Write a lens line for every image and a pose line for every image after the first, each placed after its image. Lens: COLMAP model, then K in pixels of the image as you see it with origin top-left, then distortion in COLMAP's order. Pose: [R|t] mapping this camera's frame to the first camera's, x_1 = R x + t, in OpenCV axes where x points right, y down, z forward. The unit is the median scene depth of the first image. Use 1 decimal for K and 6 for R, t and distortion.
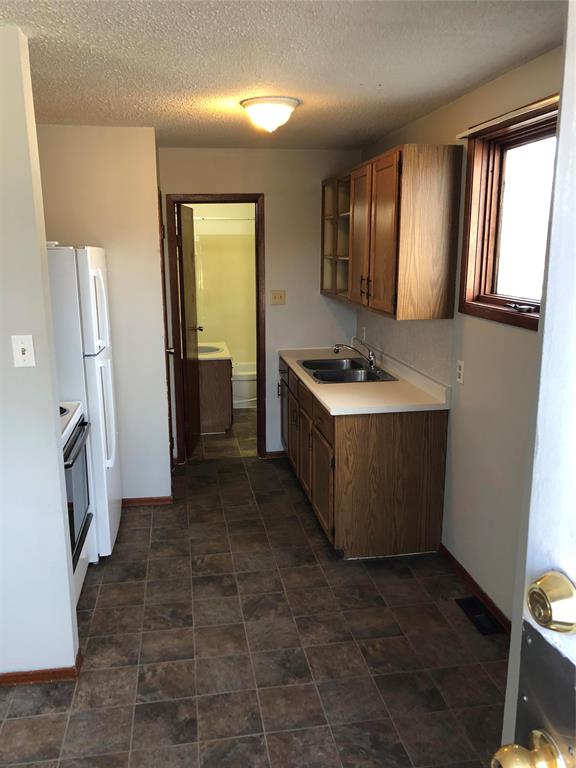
lens RADIAL K [[639.4, 0, 286.5], [0, 639.4, 384.4], [0, 0, 1]] dist [0.039157, -0.012204]
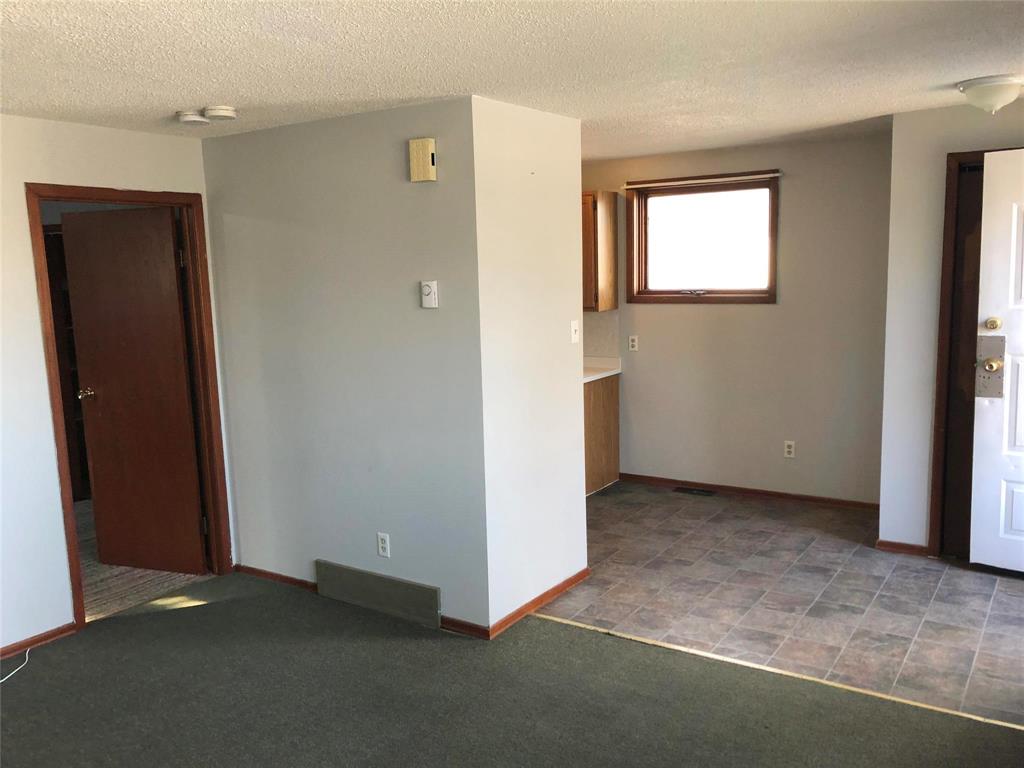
lens RADIAL K [[852.5, 0, 512.8], [0, 852.5, 383.3], [0, 0, 1]] dist [0.039157, -0.012204]
pose [[0.677852, -0.112422, 0.726552, -1.427392], [0.176710, 0.984183, -0.012579, 0.048997], [-0.713645, 0.136916, 0.686997, -0.136716]]
